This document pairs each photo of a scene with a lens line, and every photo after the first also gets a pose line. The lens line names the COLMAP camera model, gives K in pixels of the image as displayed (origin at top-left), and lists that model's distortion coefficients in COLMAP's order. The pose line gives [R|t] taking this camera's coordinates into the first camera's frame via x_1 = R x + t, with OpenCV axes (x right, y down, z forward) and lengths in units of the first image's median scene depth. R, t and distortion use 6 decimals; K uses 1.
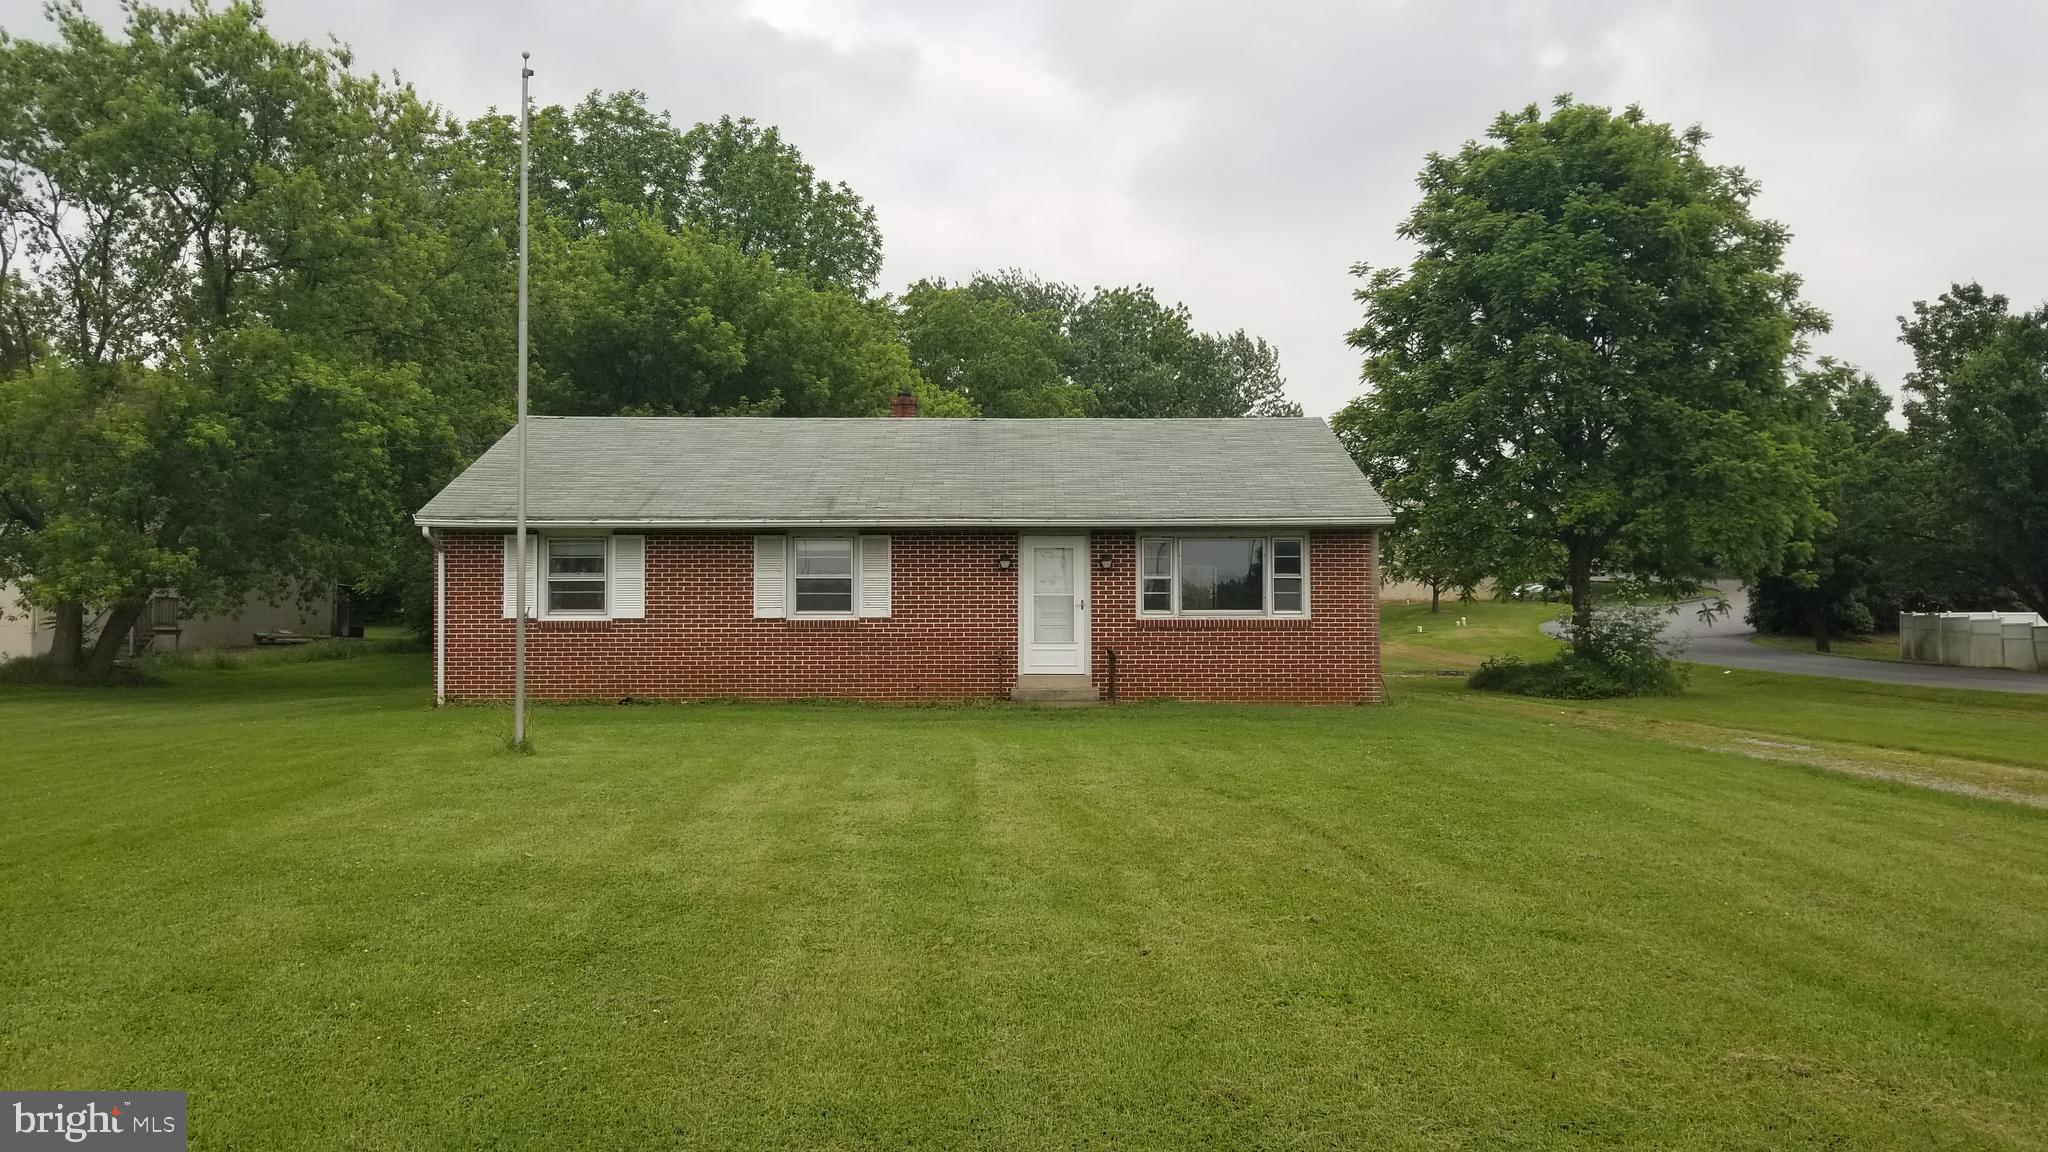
lens RADIAL K [[1595.2, 0, 1024.0], [0, 1595.2, 576.0], [0, 0, 1]] dist [0.078200, 0.000454]
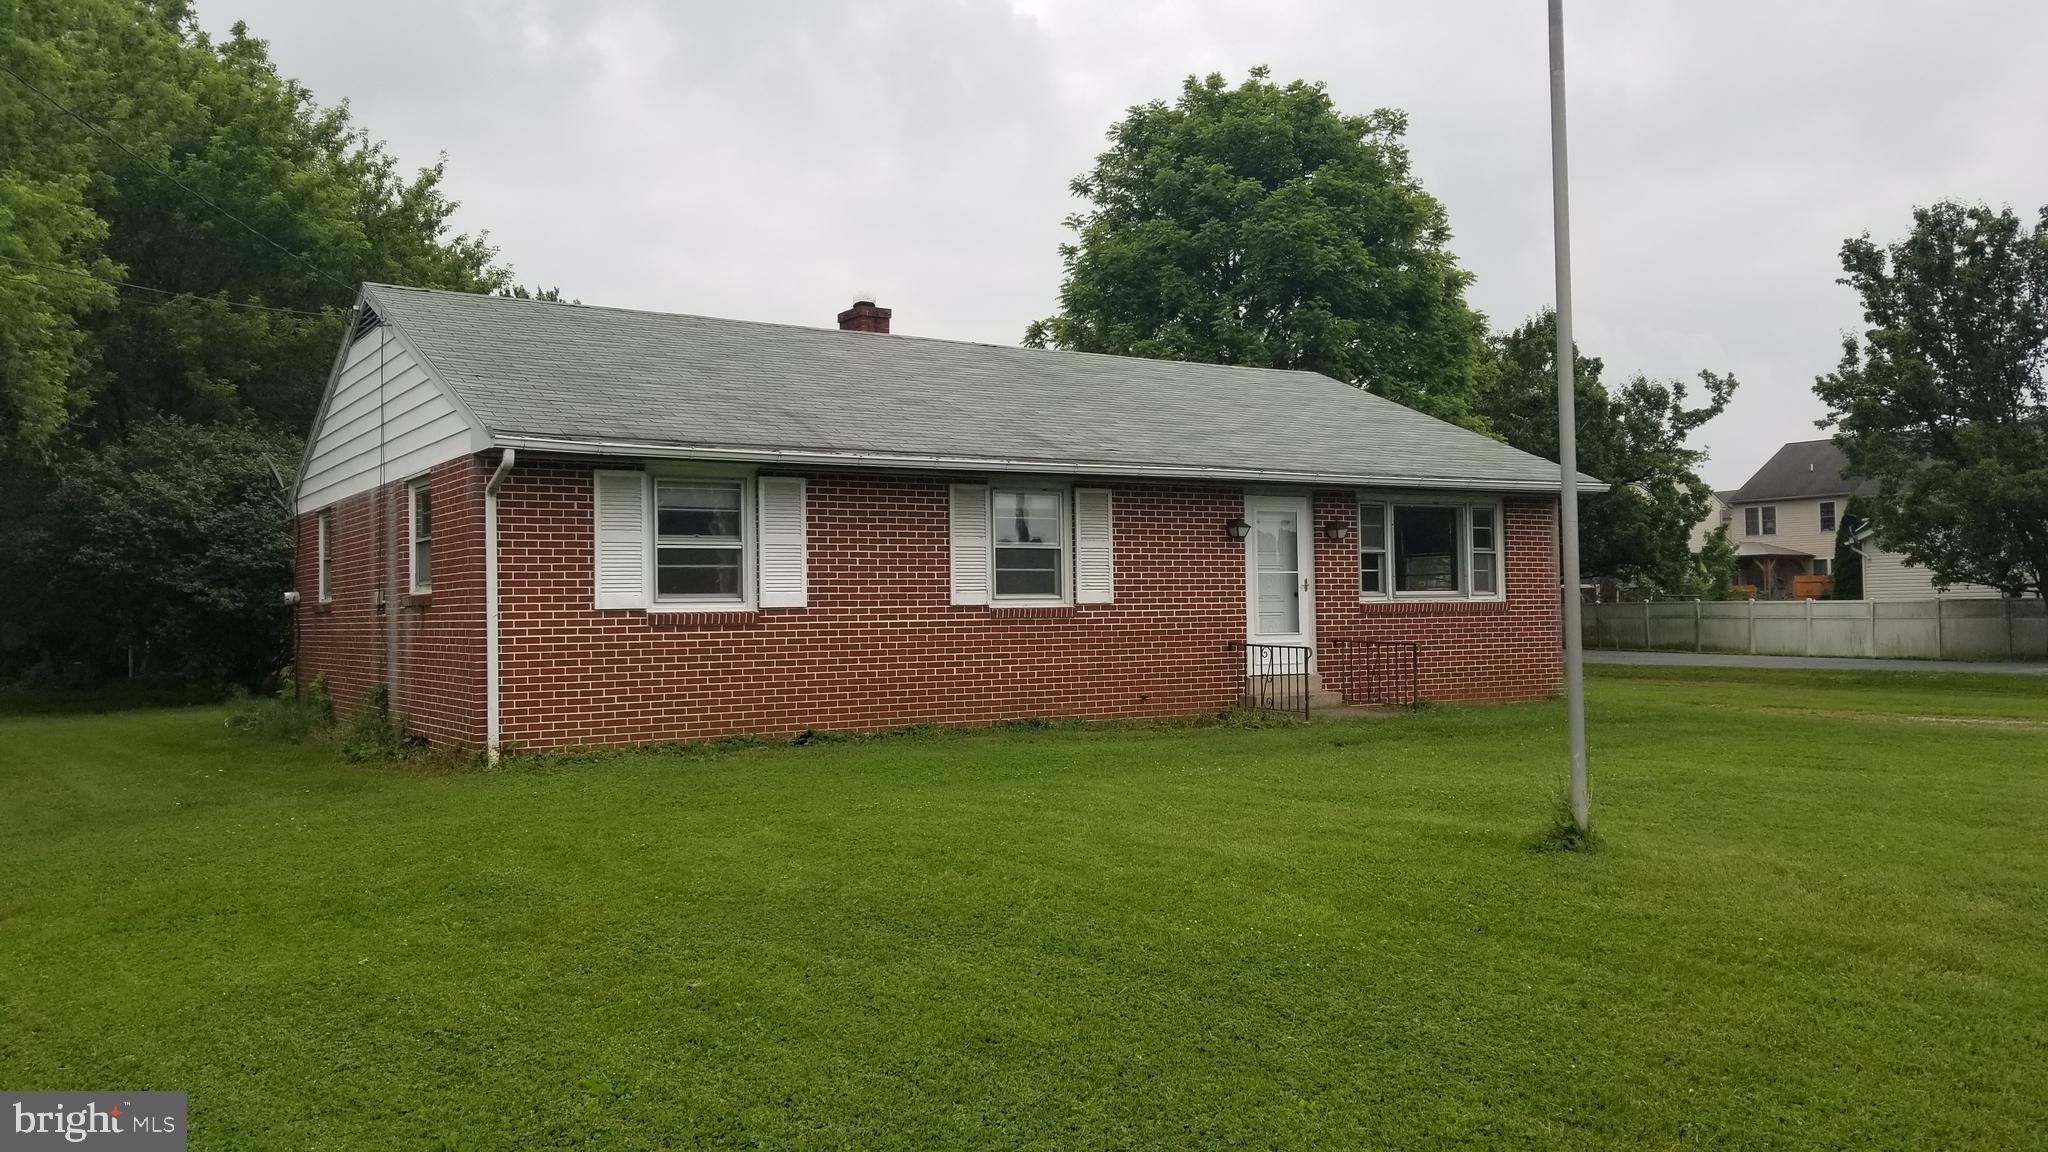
lens RADIAL K [[1595.2, 0, 1024.0], [0, 1595.2, 576.0], [0, 0, 1]] dist [0.078200, 0.000454]
pose [[0.856188, 0.000107, 0.516664, -0.487931], [-0.002253, 0.999991, 0.003527, 0.011230], [-0.516659, -0.004184, 0.856181, 0.405079]]
